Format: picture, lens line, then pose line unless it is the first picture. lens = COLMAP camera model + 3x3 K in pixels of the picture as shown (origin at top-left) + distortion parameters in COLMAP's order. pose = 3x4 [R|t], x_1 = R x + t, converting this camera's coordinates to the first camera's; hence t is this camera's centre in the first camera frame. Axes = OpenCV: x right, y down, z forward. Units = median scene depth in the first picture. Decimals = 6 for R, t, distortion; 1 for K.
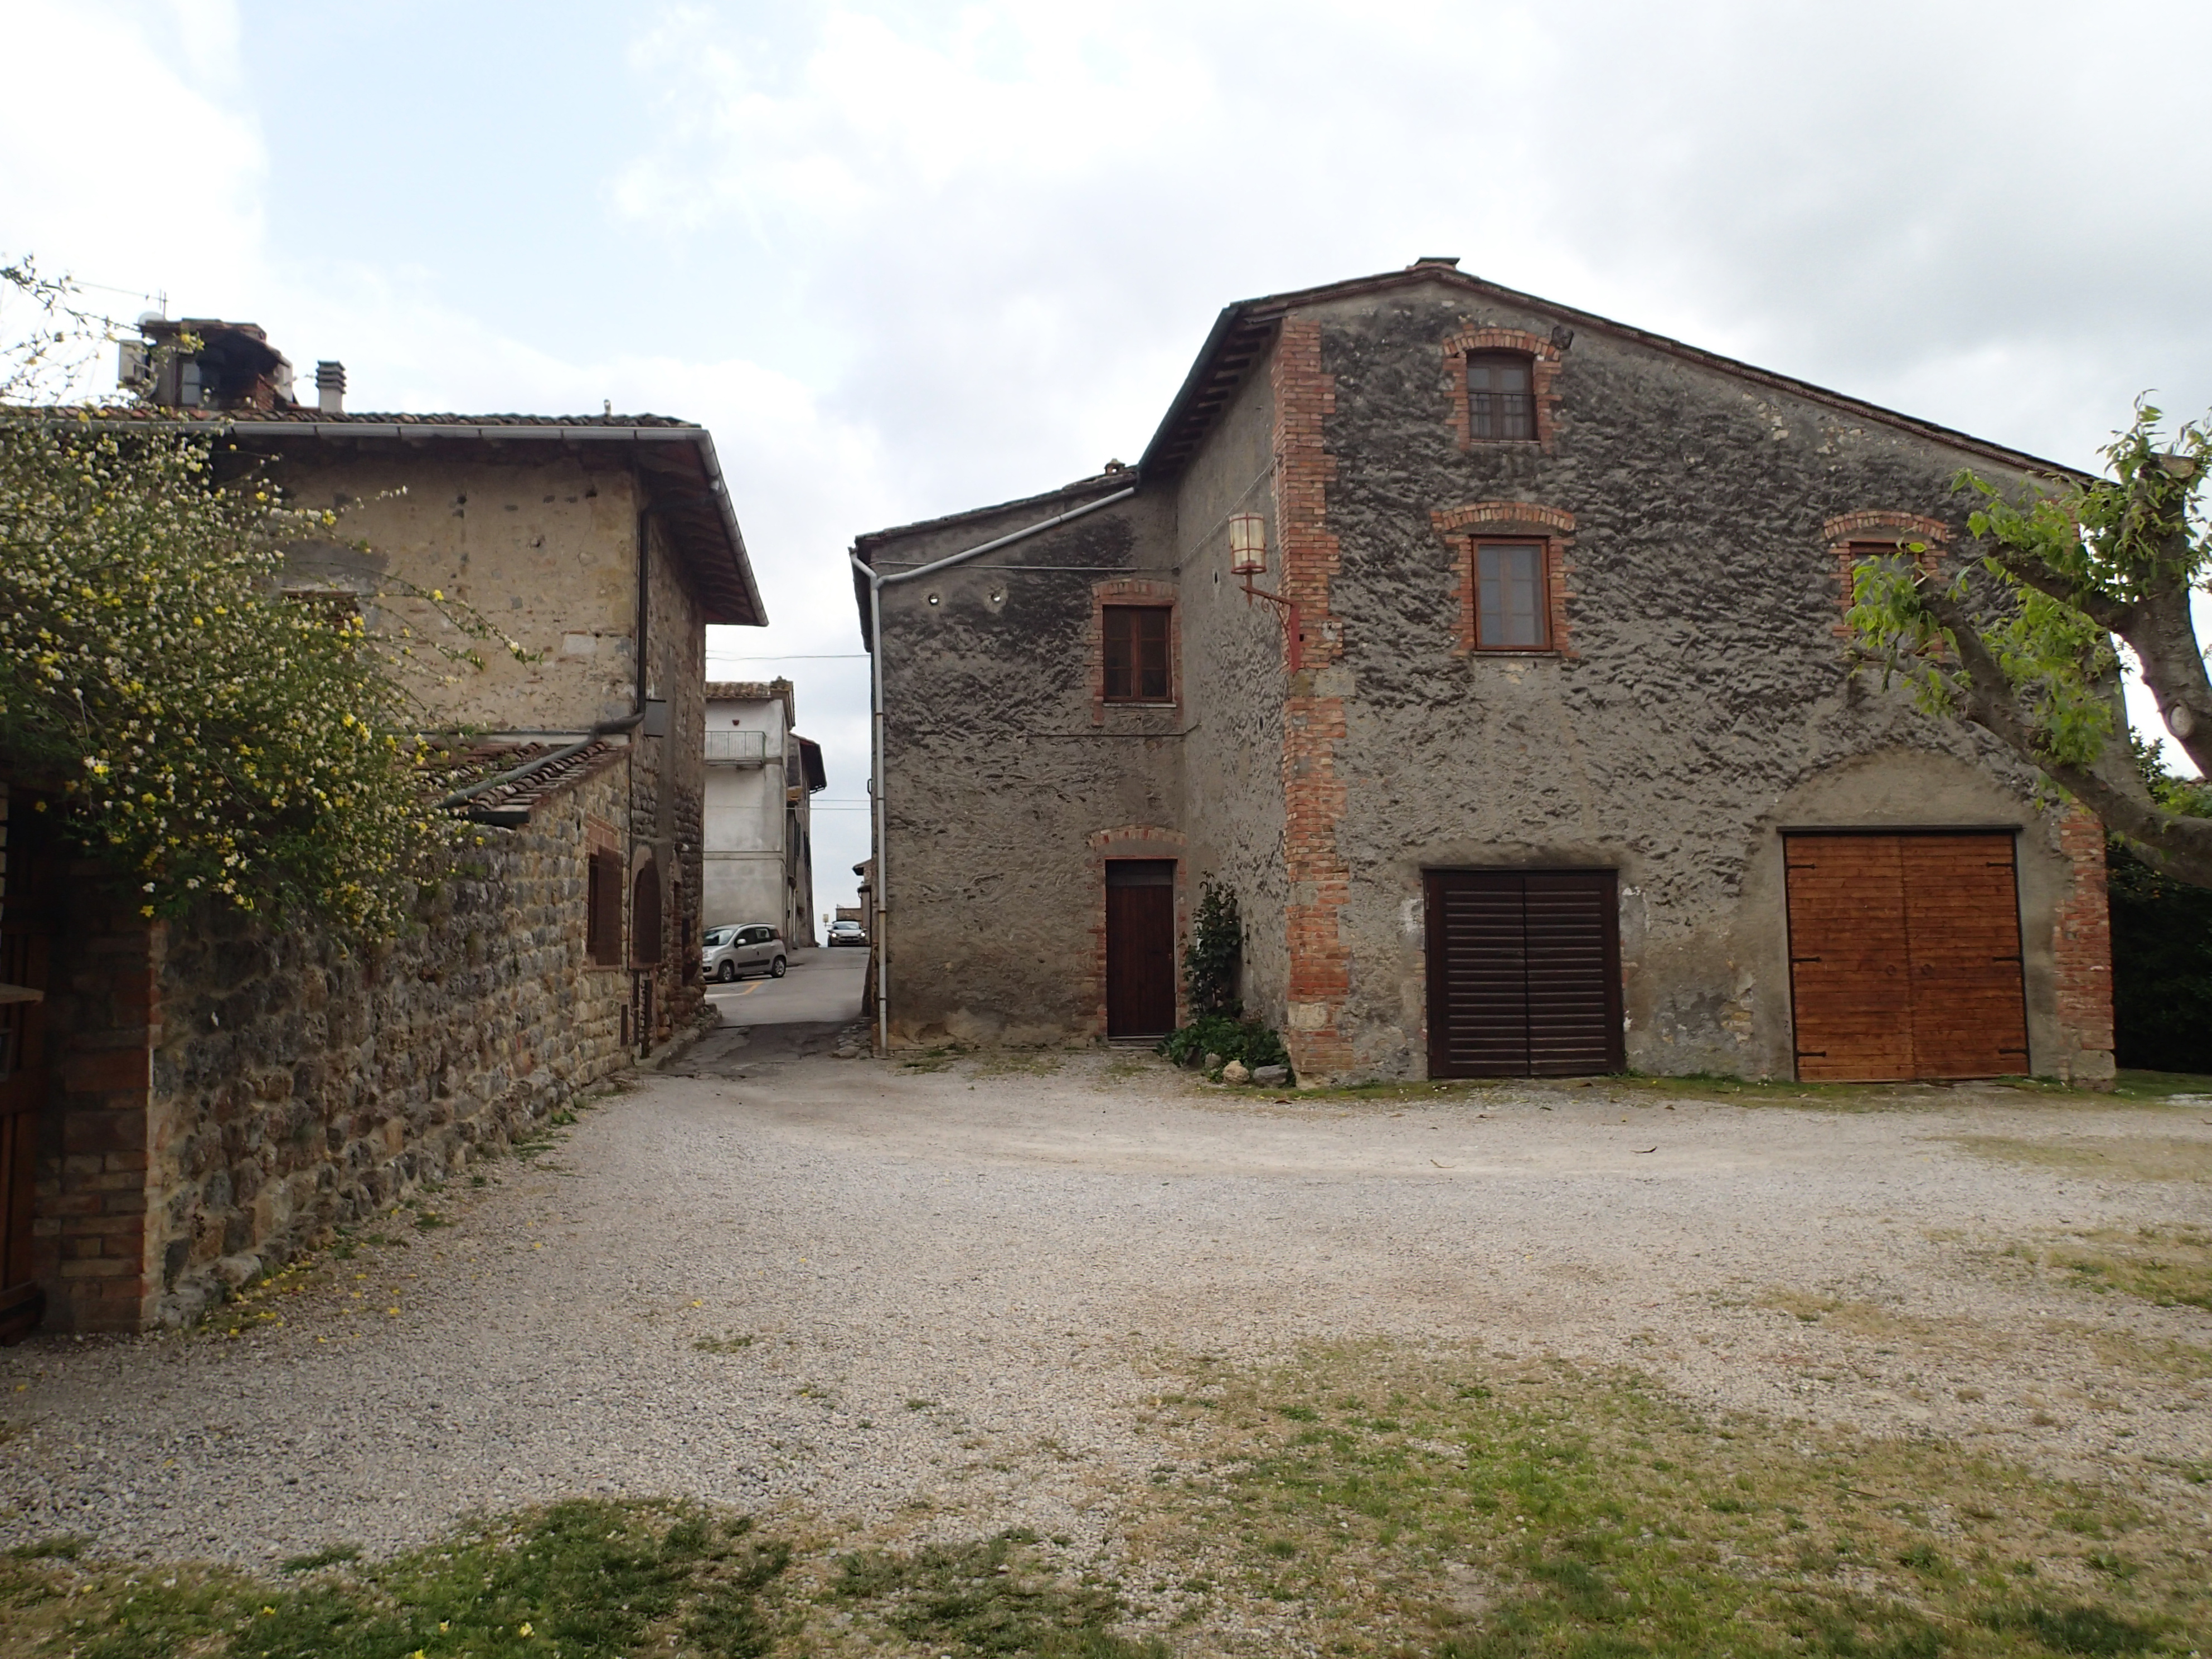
lens RADIAL K [[1663.6, 0, 1115.1], [0, 1663.6, 800.5], [0, 0, 1]] dist [0.011199, -0.004463]
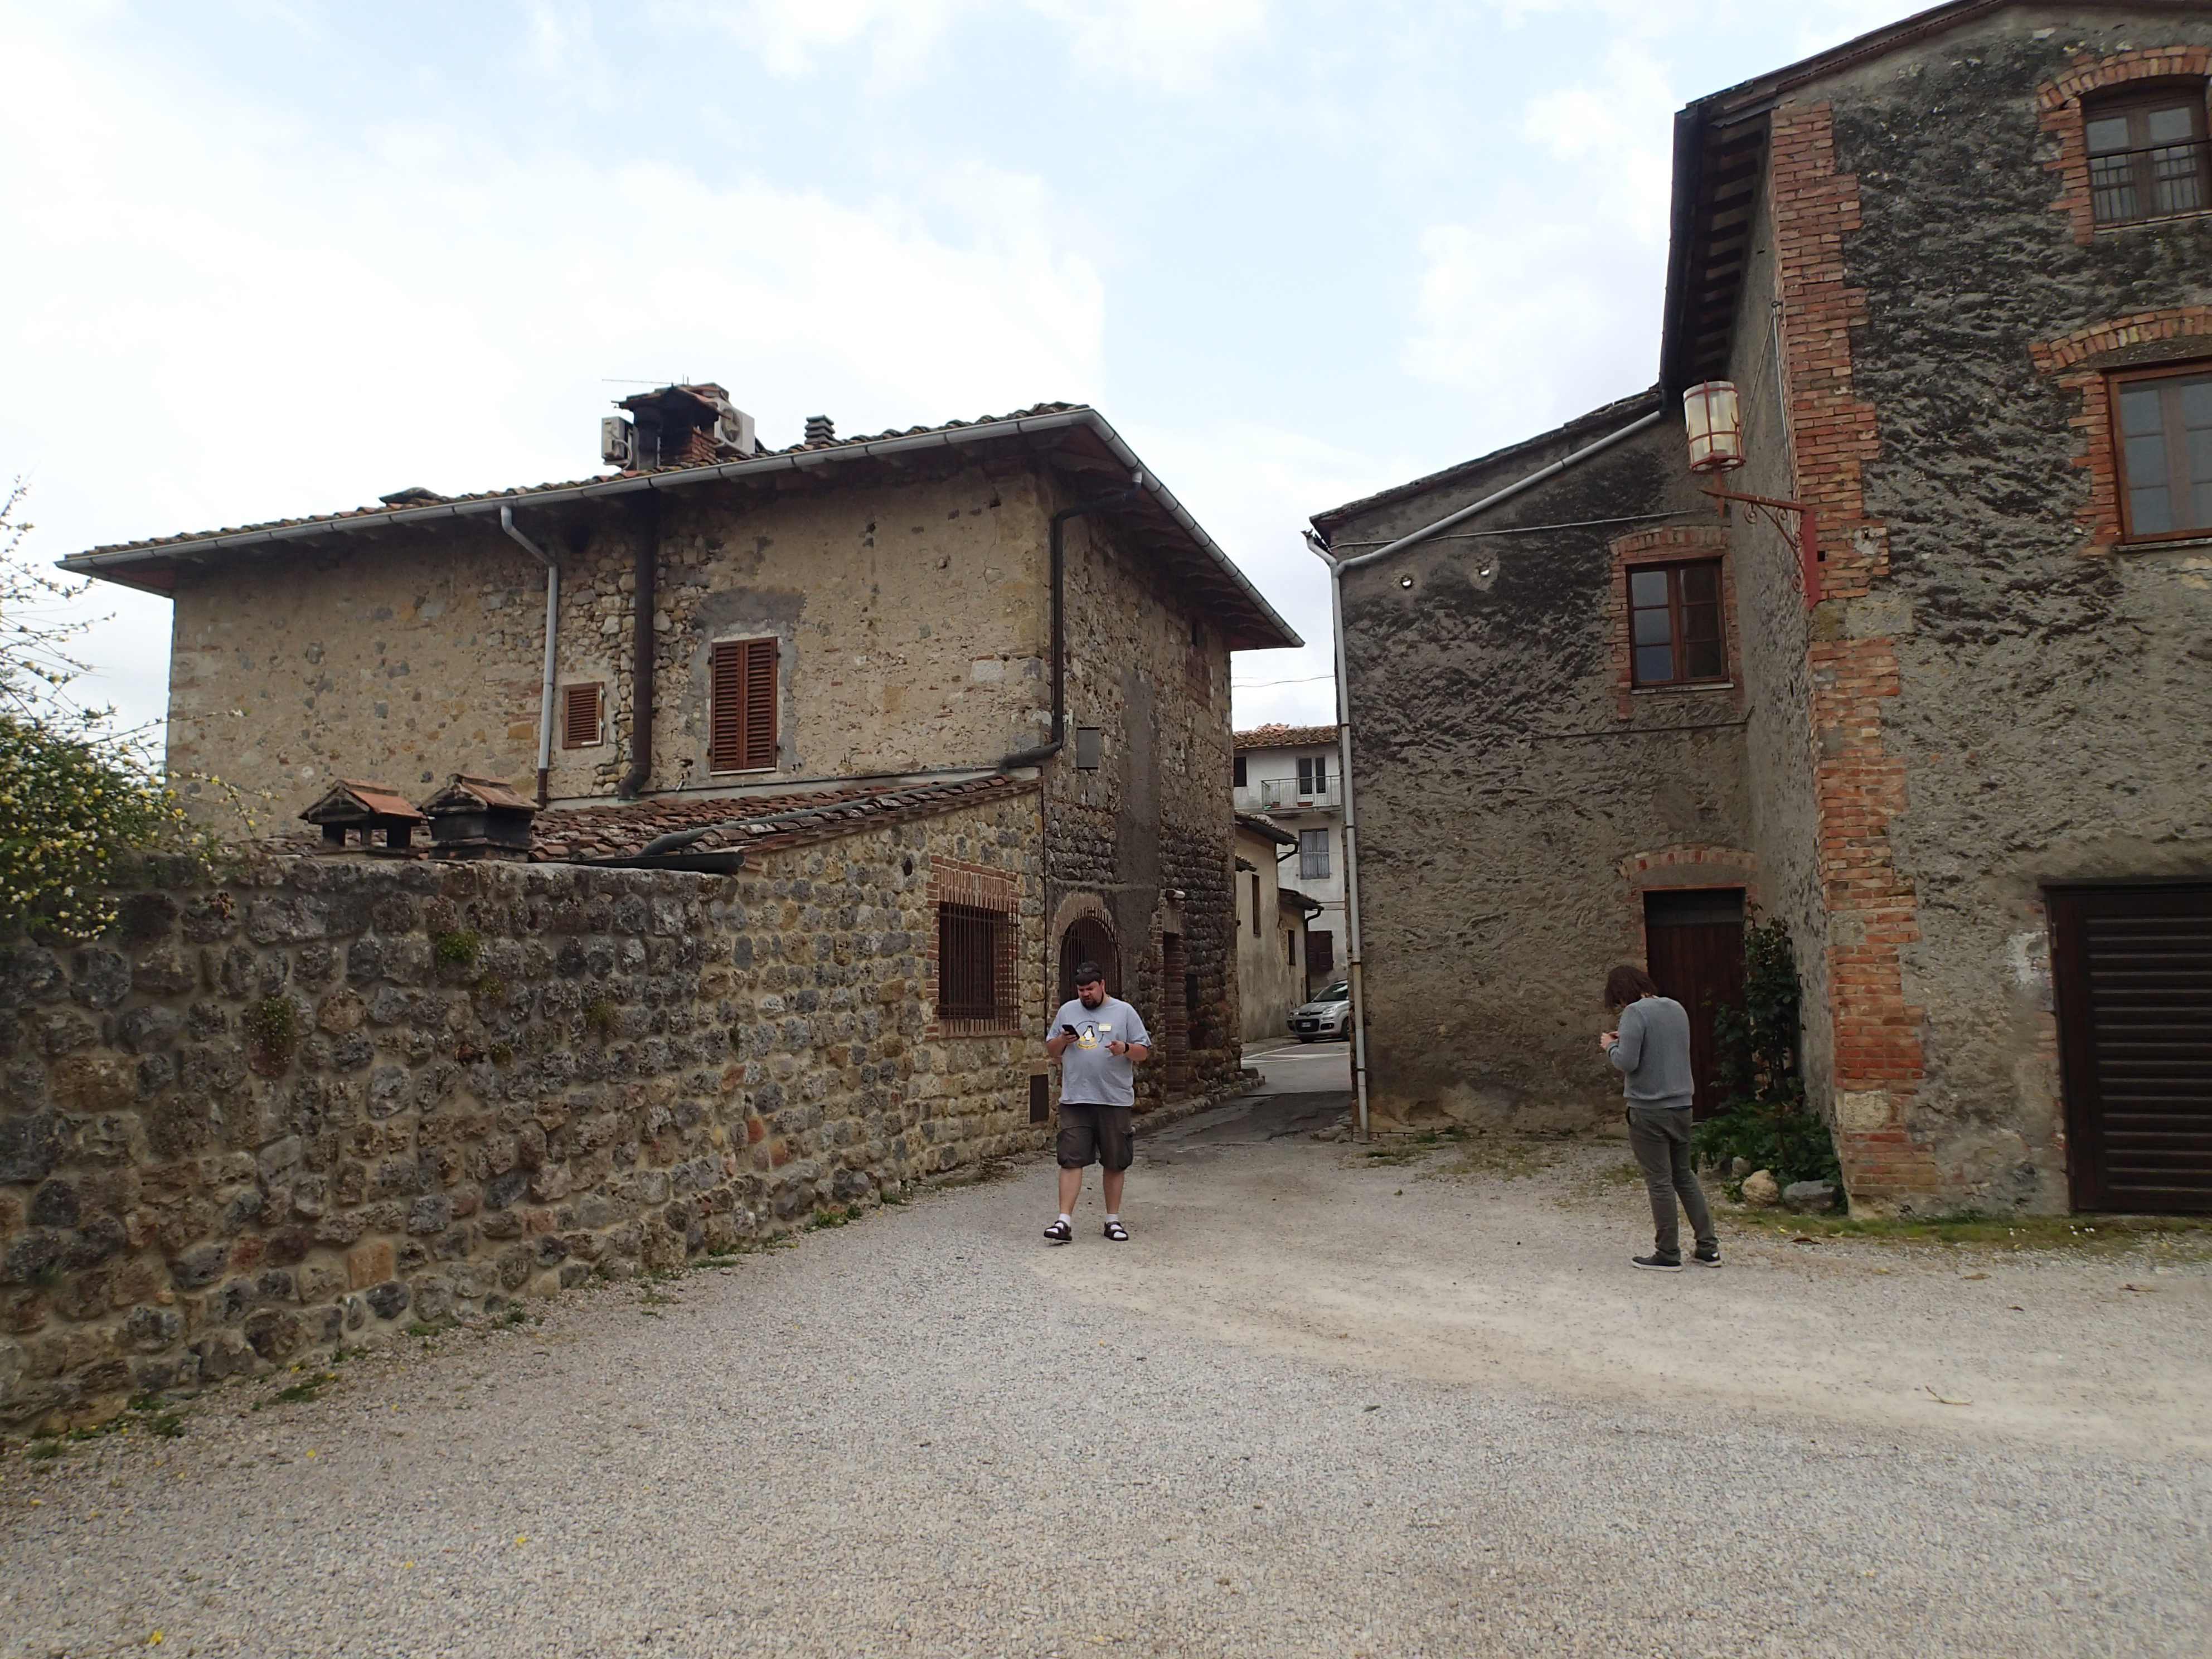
lens RADIAL K [[1663.6, 0, 1115.1], [0, 1663.6, 800.5], [0, 0, 1]] dist [0.011199, -0.004463]
pose [[0.901978, -0.057890, -0.427883, 0.135016], [0.044941, 0.998176, -0.040312, 0.017374], [0.429436, 0.017131, 0.902935, 0.248665]]
